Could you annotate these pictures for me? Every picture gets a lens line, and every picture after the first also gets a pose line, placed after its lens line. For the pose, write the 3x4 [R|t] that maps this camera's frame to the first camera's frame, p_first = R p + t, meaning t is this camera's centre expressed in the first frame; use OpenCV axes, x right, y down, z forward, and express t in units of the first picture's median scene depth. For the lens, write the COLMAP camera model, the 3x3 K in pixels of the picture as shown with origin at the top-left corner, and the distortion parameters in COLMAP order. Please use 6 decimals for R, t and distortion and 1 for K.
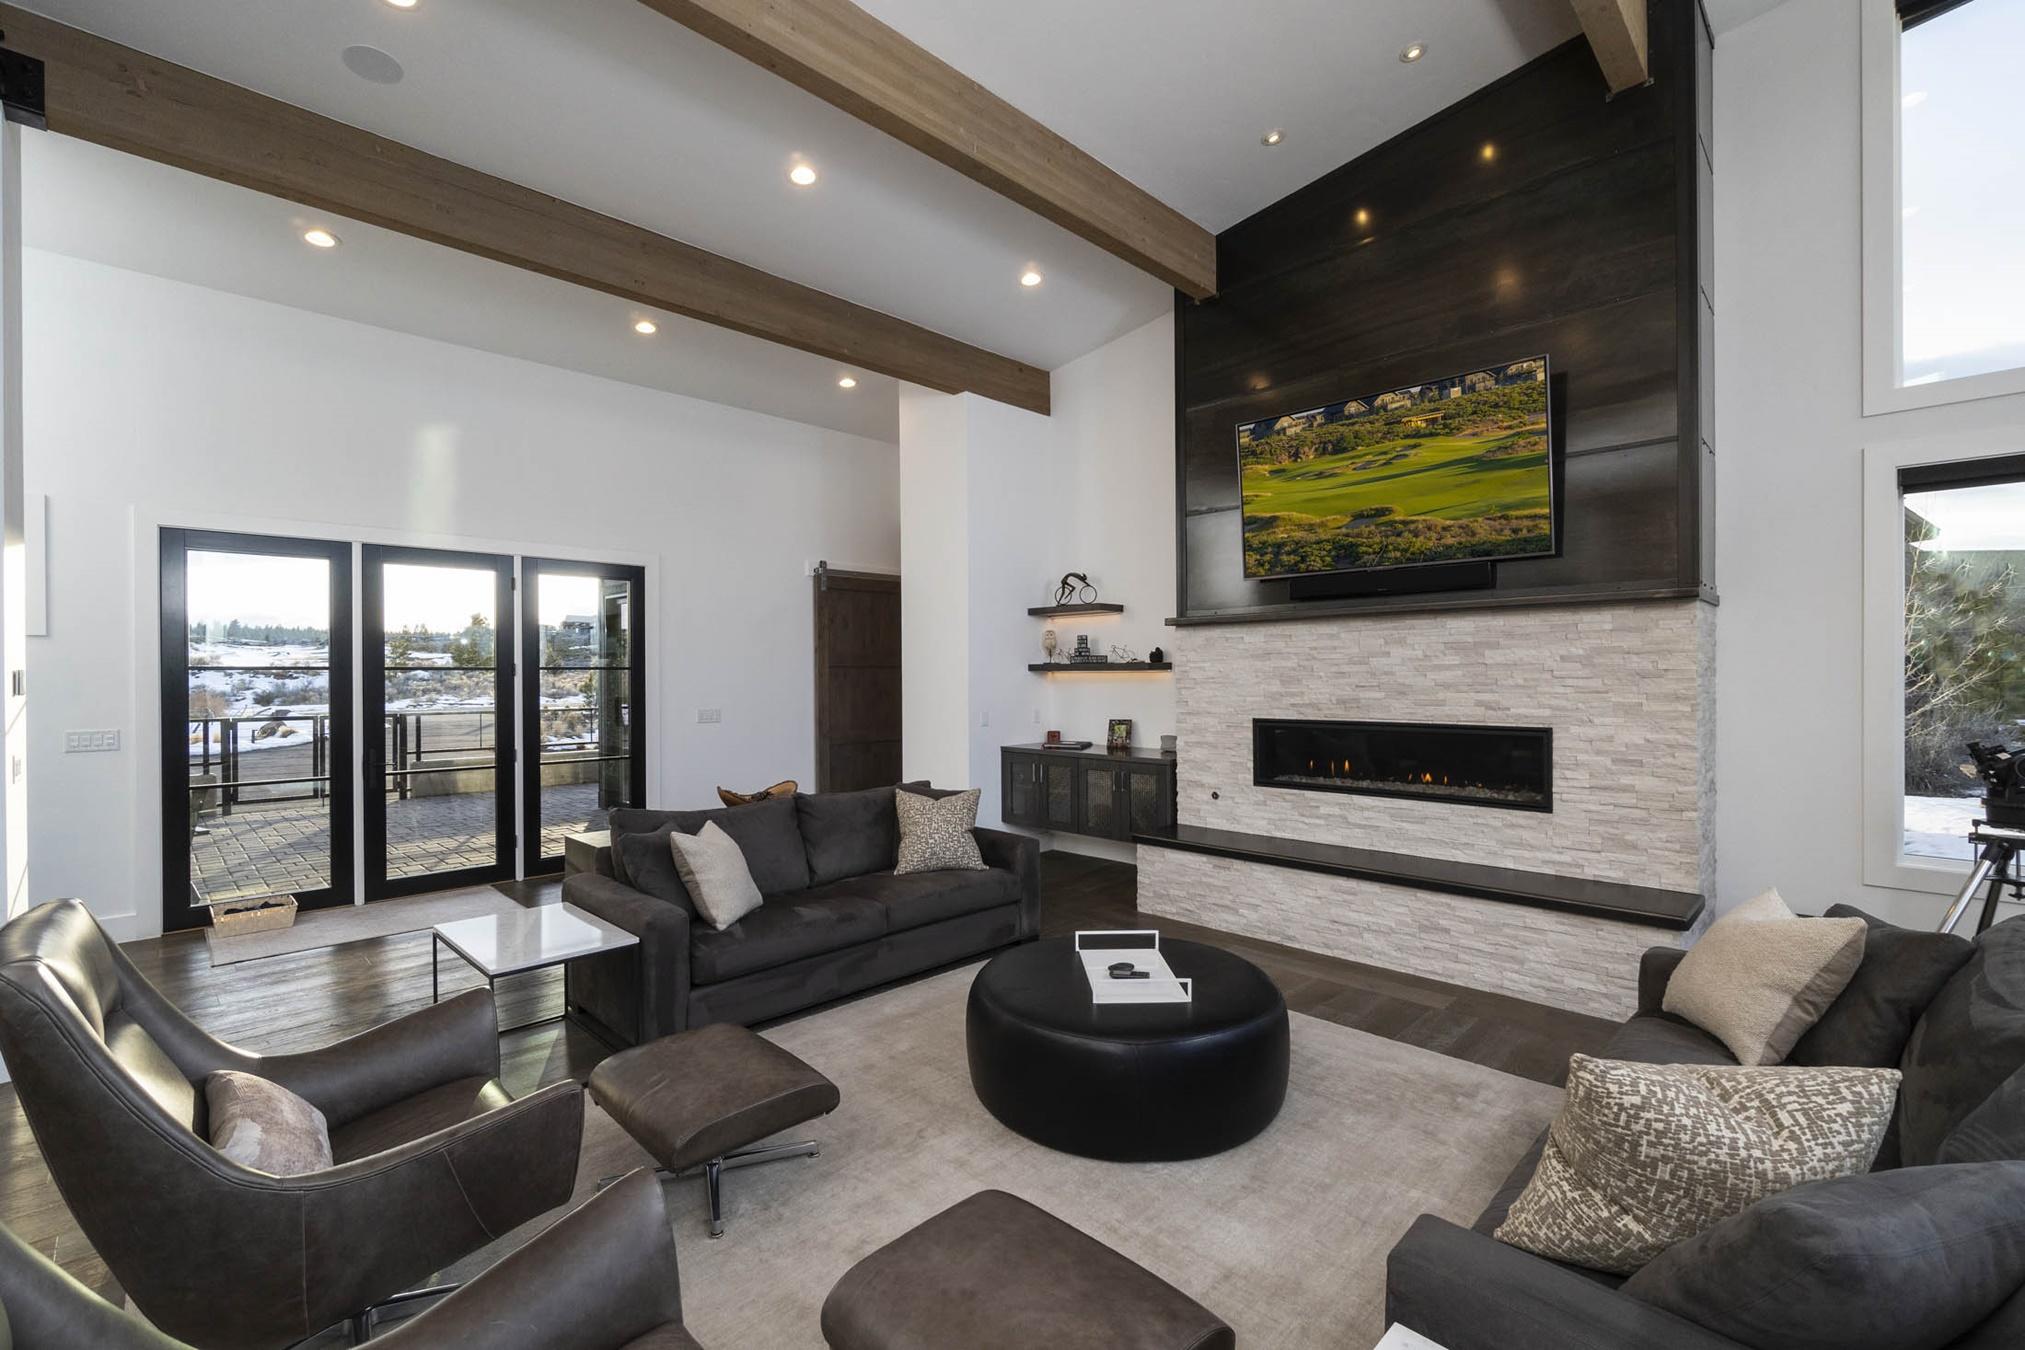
lens RADIAL K [[874.5, 0, 1008.1], [0, 874.5, 678.0], [0, 0, 1]] dist [-0.002033, -0.000262]
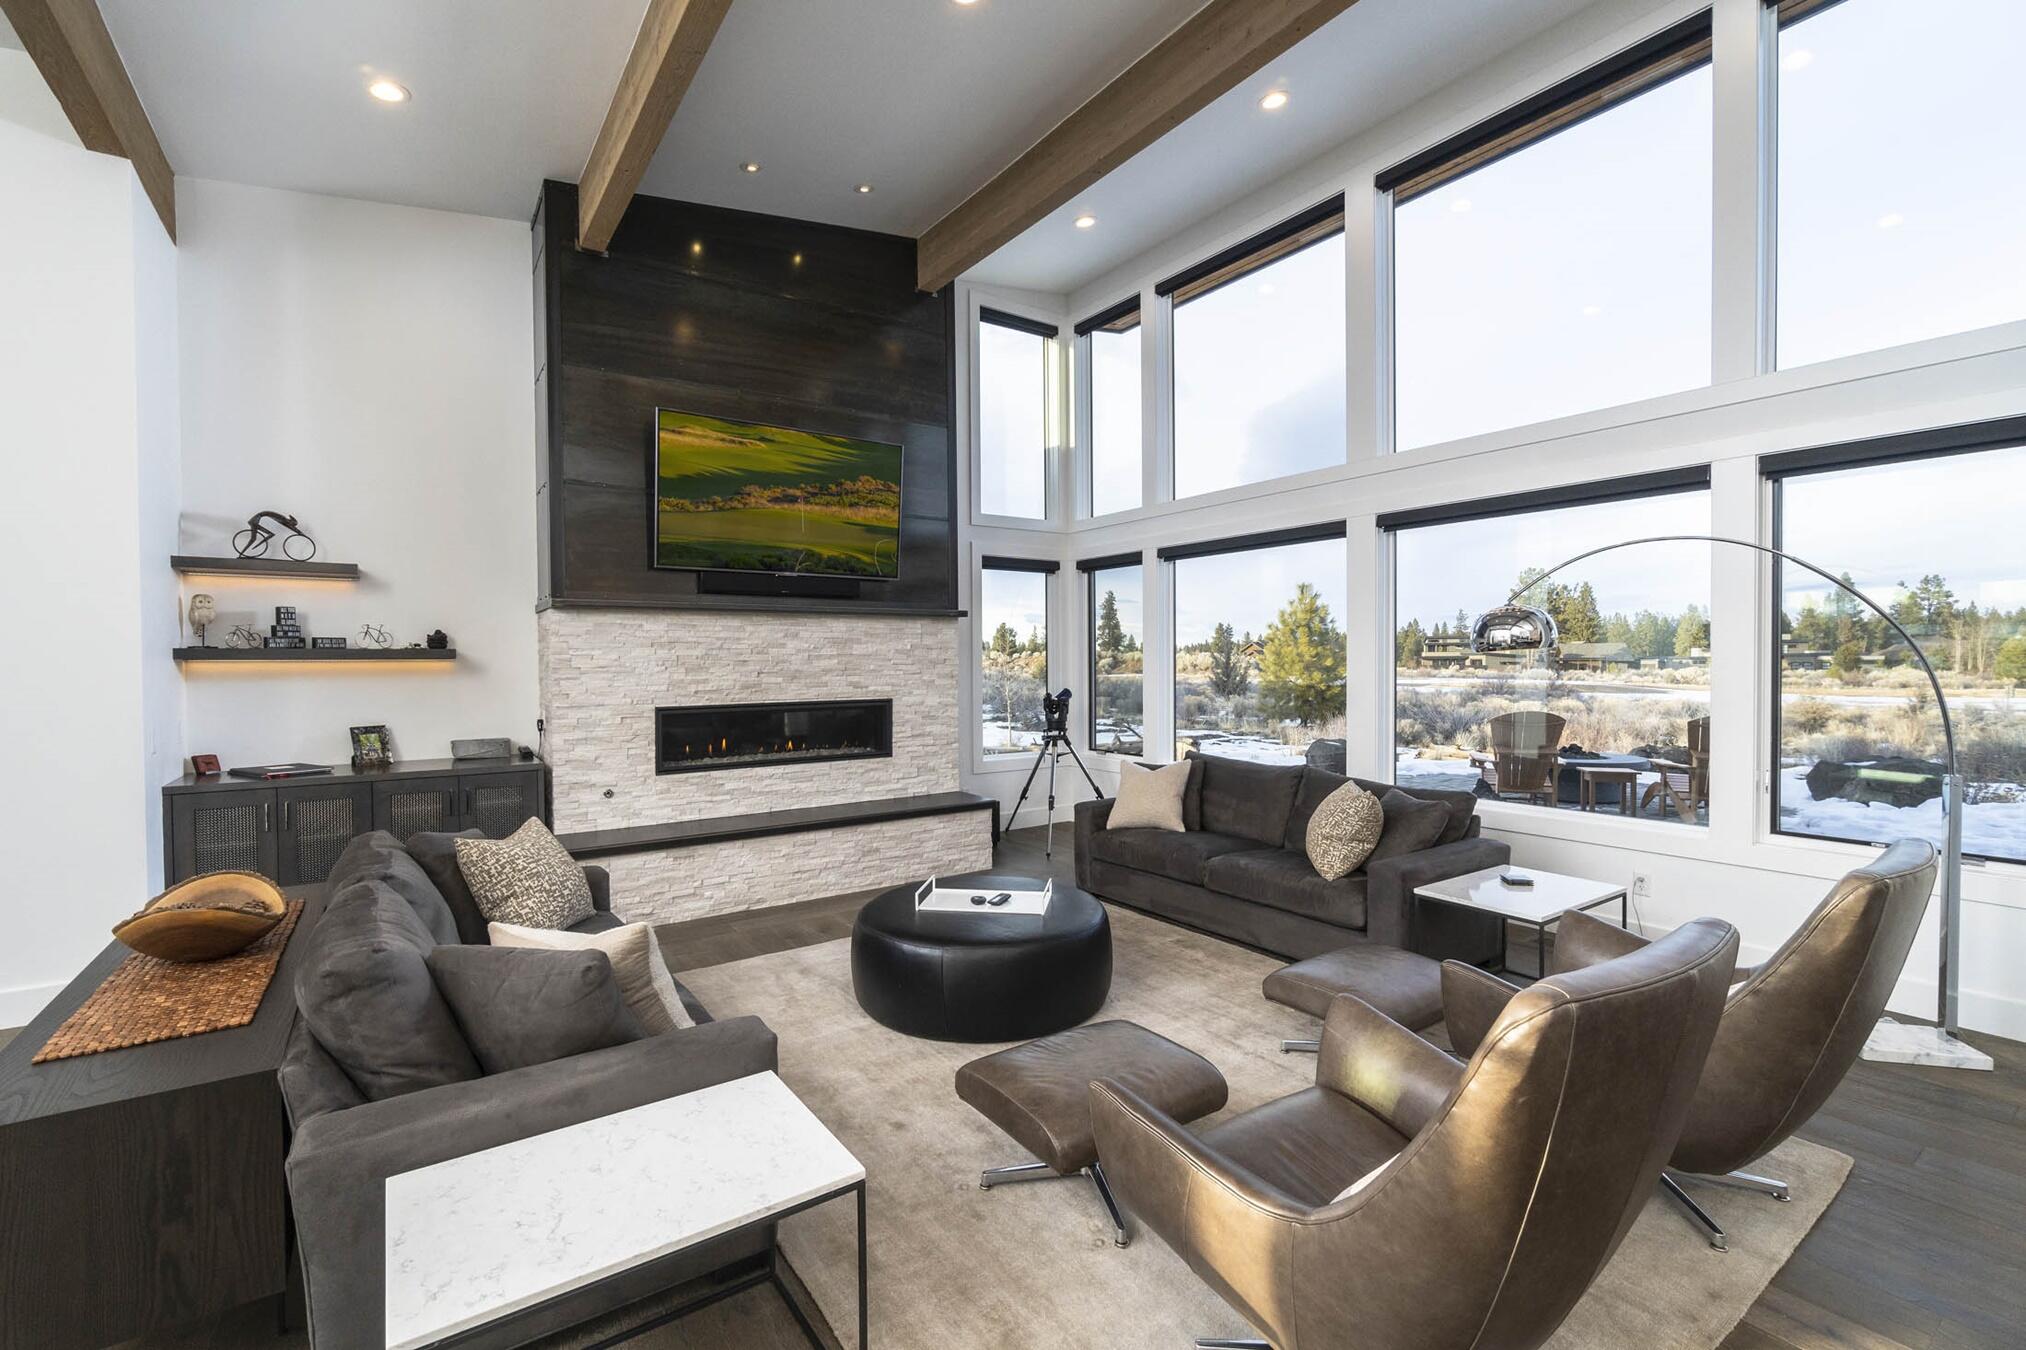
lens RADIAL K [[874.9, 0, 1002.1], [0, 874.9, 668.7], [0, 0, 1]] dist [-0.002033, -0.000262]
pose [[0.184580, -0.007525, 0.982789, -0.636869], [0.009031, 0.999941, 0.005960, -0.000101], [-0.982776, 0.007775, 0.184637, 0.443103]]
